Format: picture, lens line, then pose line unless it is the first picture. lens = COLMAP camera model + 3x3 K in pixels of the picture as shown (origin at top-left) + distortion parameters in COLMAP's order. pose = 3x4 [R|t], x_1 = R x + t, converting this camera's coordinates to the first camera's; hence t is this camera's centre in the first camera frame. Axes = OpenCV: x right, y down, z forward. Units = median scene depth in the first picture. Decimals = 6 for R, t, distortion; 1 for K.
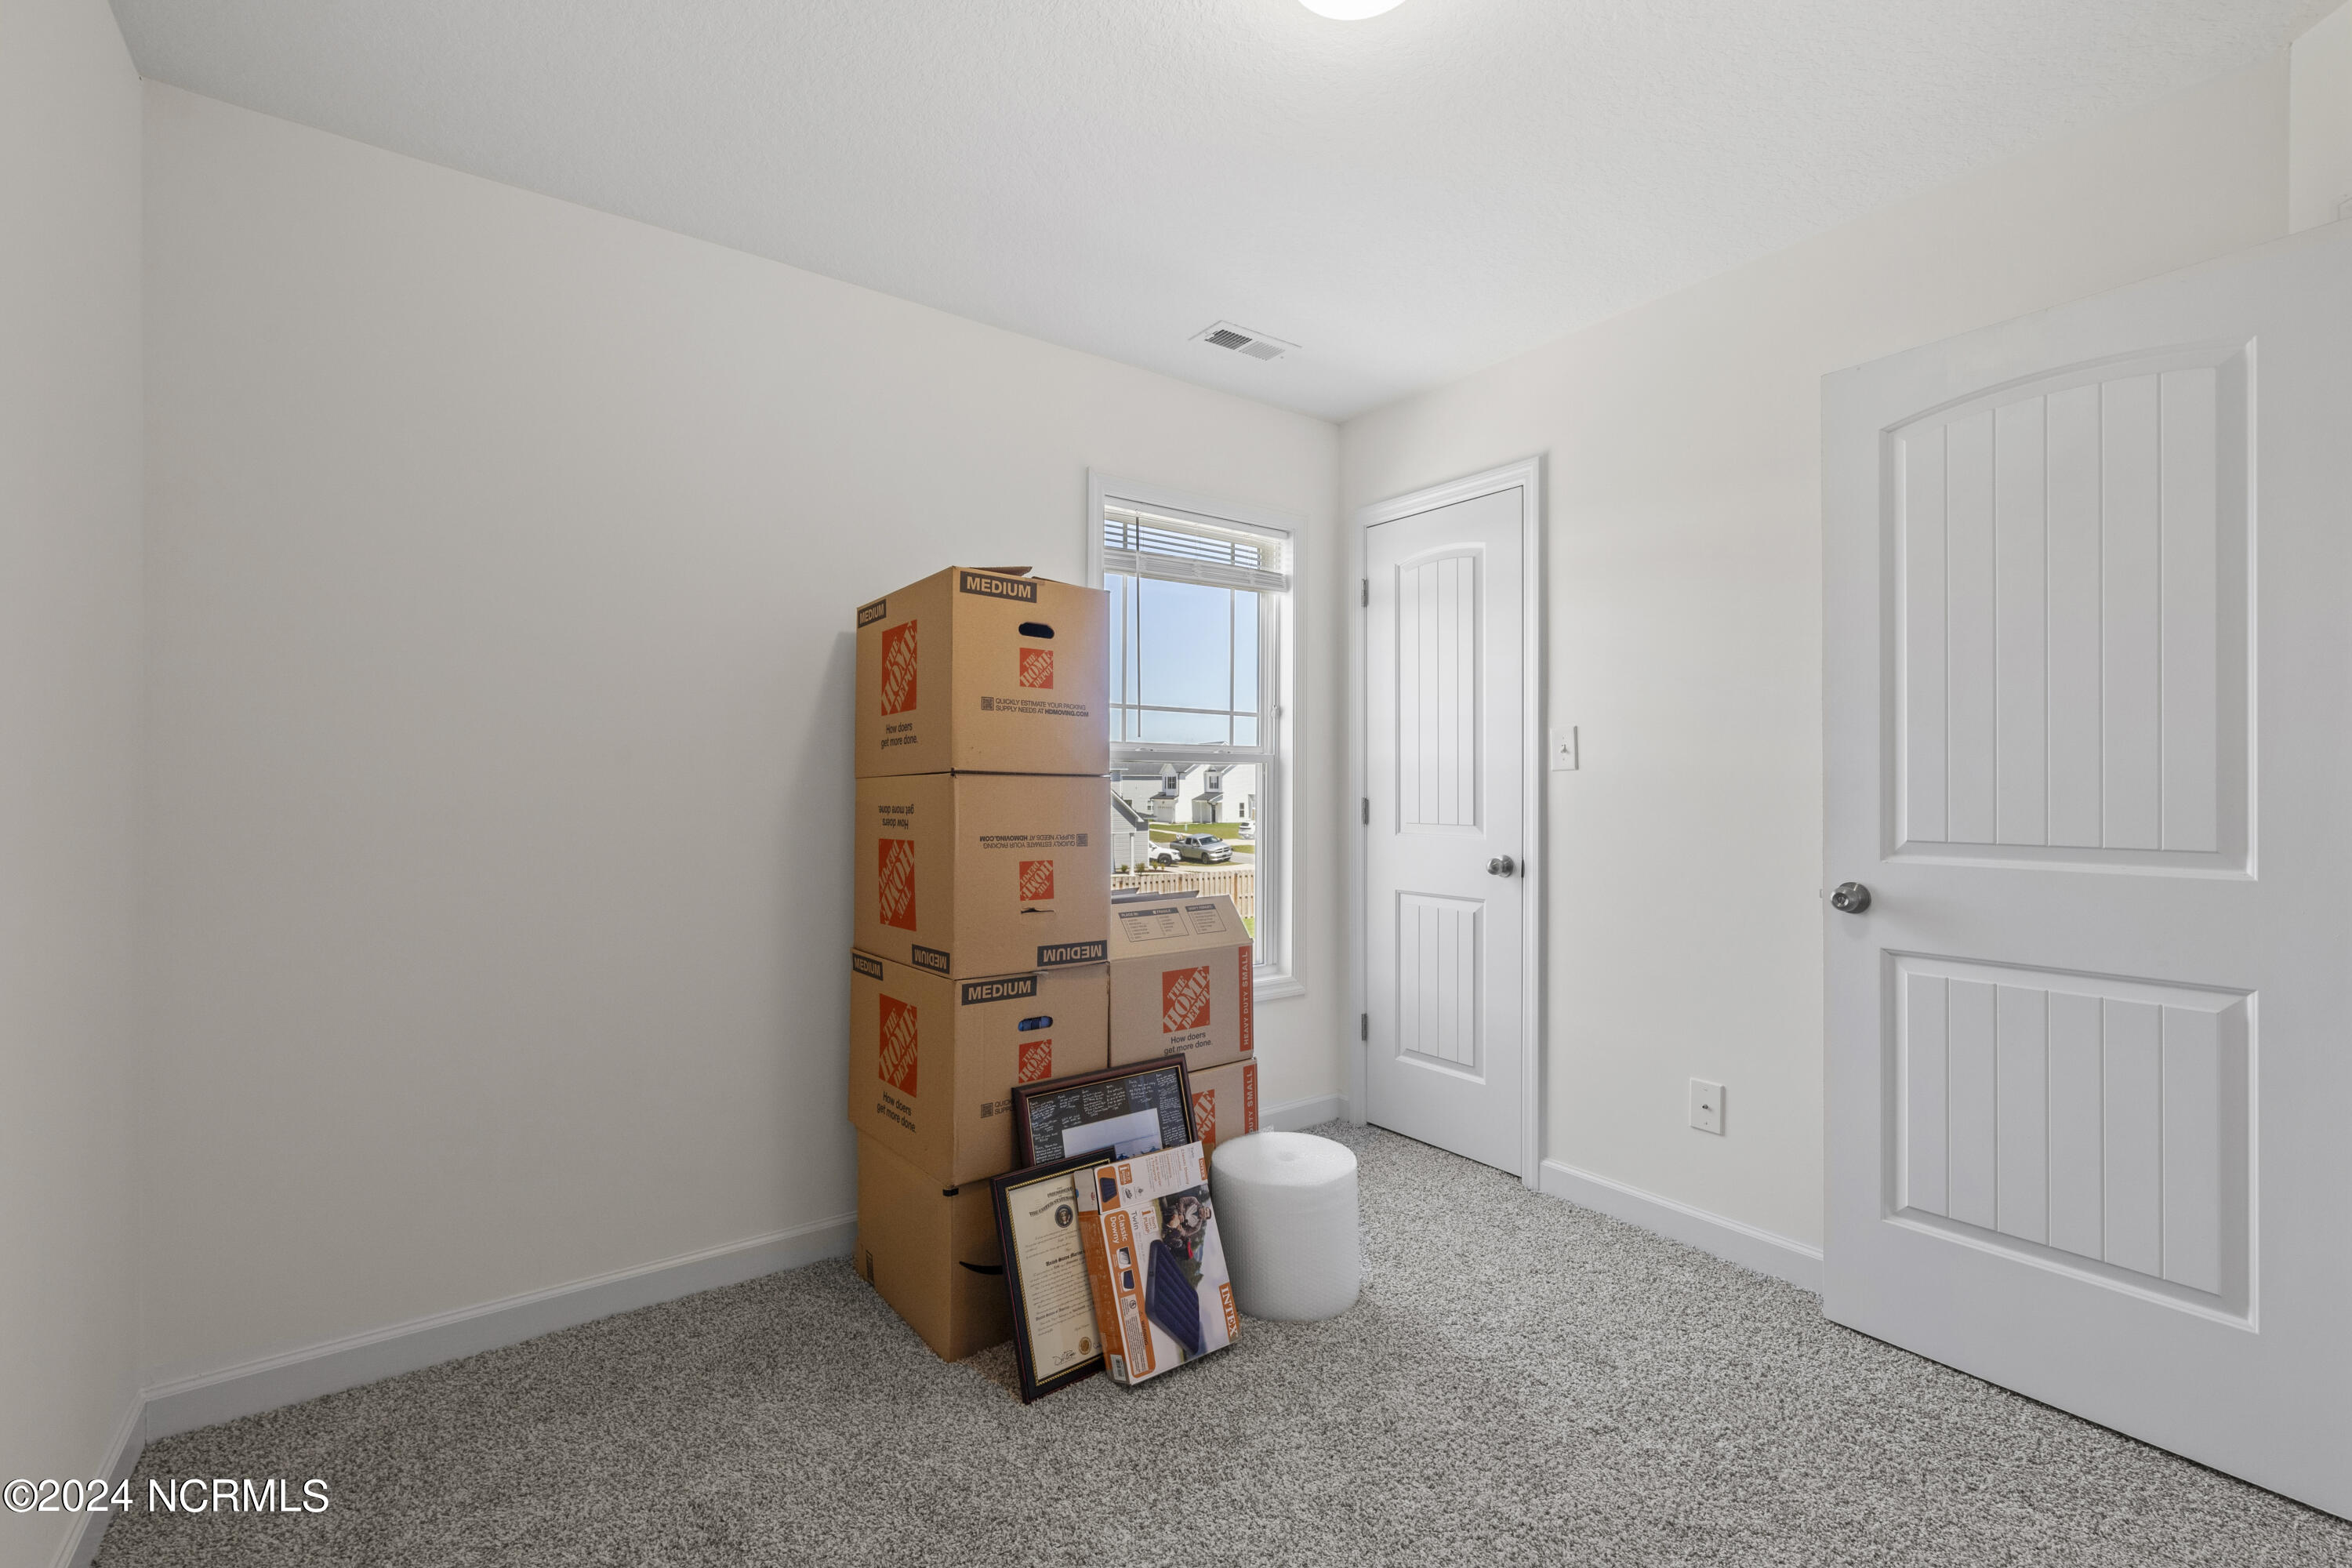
lens RADIAL K [[1011.1, 0, 1173.1], [0, 1011.1, 785.0], [0, 0, 1]] dist [-0.000170, -0.000115]
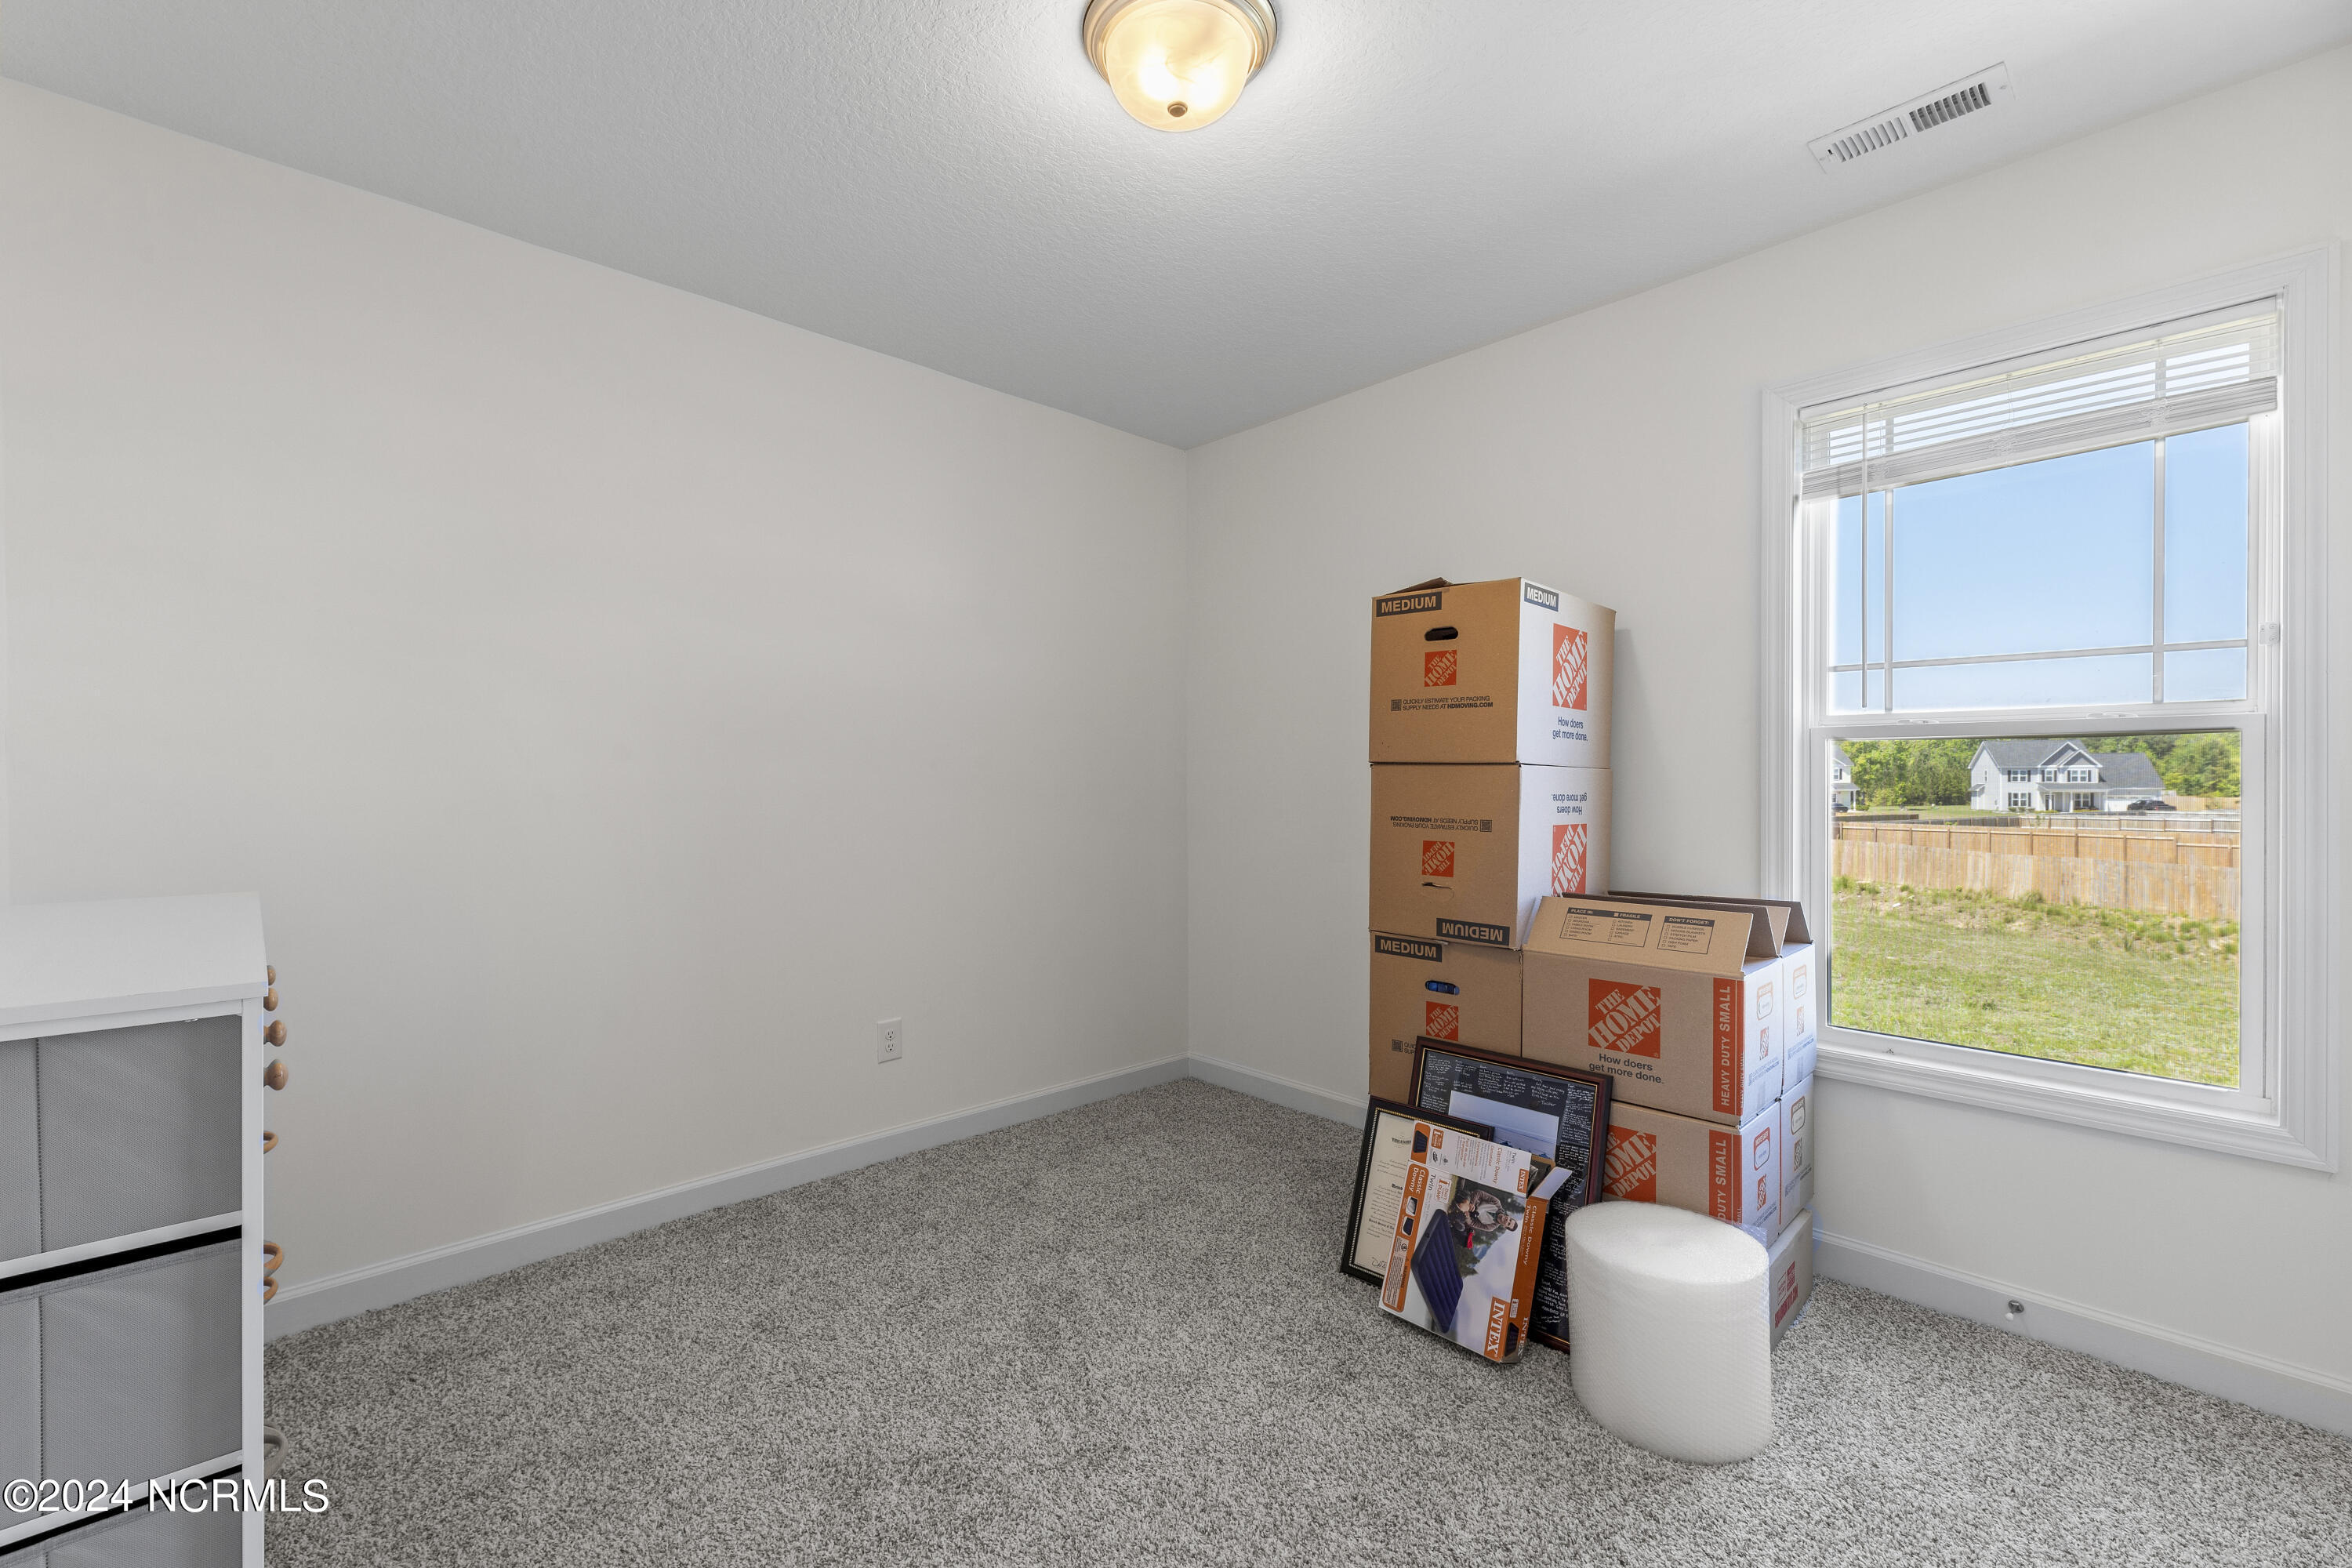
lens RADIAL K [[1017.8, 0, 1175.4], [0, 1017.8, 787.8], [0, 0, 1]] dist [-0.002685, -0.000455]
pose [[0.112255, 0.005591, -0.993664, 0.929057], [0.004365, 0.999972, 0.006119, 0.007738], [0.993670, -0.005024, 0.112227, 0.575186]]
